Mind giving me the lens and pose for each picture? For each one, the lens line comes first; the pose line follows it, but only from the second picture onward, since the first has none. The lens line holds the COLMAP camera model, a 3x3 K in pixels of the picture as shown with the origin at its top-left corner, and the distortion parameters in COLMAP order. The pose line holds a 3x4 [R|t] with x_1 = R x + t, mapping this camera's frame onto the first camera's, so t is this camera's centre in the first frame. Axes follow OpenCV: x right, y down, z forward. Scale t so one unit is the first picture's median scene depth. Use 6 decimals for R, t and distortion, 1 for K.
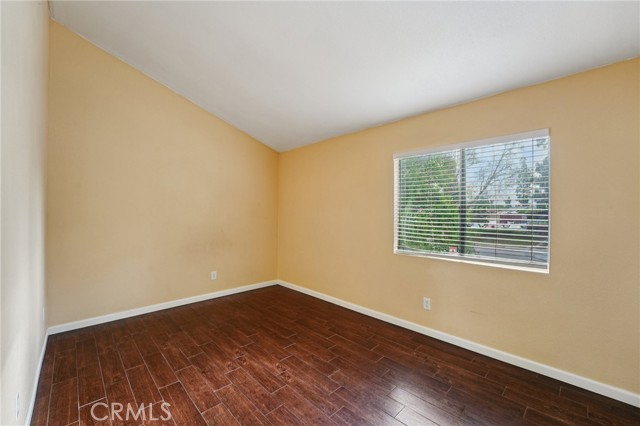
lens RADIAL K [[264.5, 0, 319.6], [0, 264.5, 210.6], [0, 0, 1]] dist [-0.023408, -0.000124]
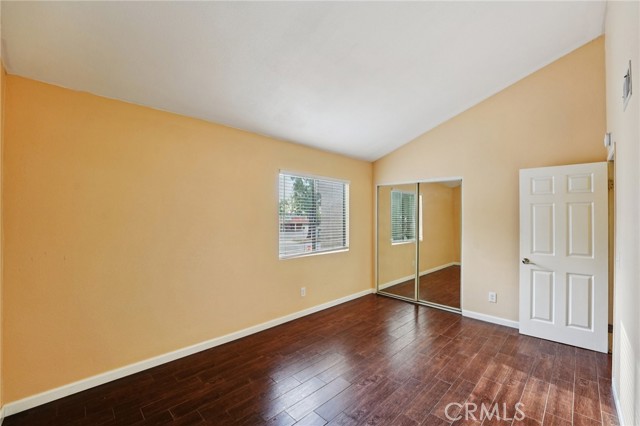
lens RADIAL K [[264.5, 0, 319.6], [0, 264.5, 210.6], [0, 0, 1]] dist [-0.023408, -0.000124]
pose [[-0.010693, 0.019760, 0.999748, -0.980421], [-0.005941, 0.999786, -0.019824, -0.025069], [-0.999925, -0.006151, -0.010573, 1.010382]]
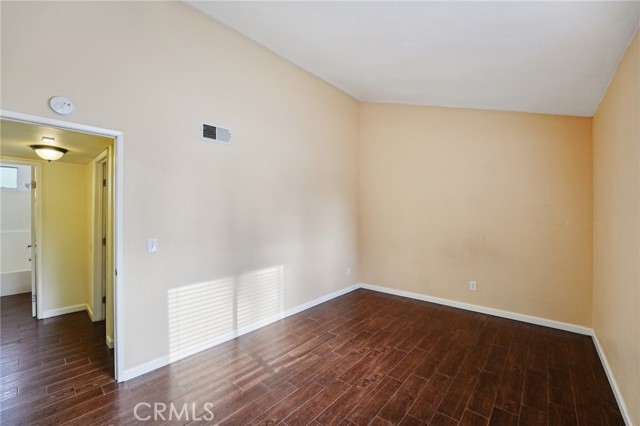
lens RADIAL K [[264.5, 0, 319.6], [0, 264.5, 210.6], [0, 0, 1]] dist [-0.023408, -0.000124]
pose [[0.087083, -0.008505, -0.996165, 0.683281], [0.000558, 0.999964, -0.008489, -0.006642], [0.996201, 0.000184, 0.087085, 0.606916]]
